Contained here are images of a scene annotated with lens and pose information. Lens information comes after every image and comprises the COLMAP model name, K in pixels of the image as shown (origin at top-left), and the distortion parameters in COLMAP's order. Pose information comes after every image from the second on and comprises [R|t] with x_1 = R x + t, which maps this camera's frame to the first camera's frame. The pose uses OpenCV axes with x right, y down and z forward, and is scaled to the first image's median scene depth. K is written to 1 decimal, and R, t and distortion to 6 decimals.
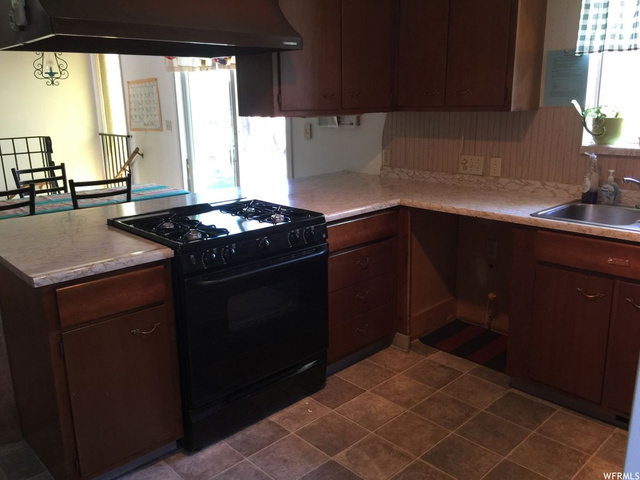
lens RADIAL K [[548.2, 0, 336.3], [0, 548.2, 223.0], [0, 0, 1]] dist [0.050981, -0.081027]
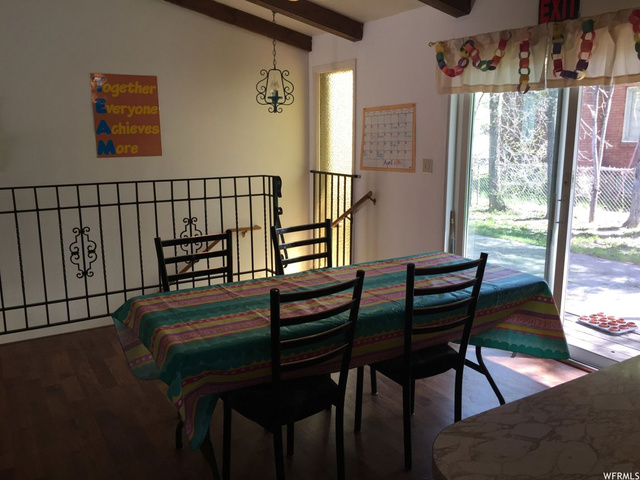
lens RADIAL K [[548.2, 0, 336.3], [0, 548.2, 223.0], [0, 0, 1]] dist [0.050981, -0.081027]
pose [[0.979325, 0.046377, -0.196907, -0.259423], [-0.057312, 0.997094, -0.050196, -0.051071], [0.194007, 0.060443, 0.979136, 0.234043]]
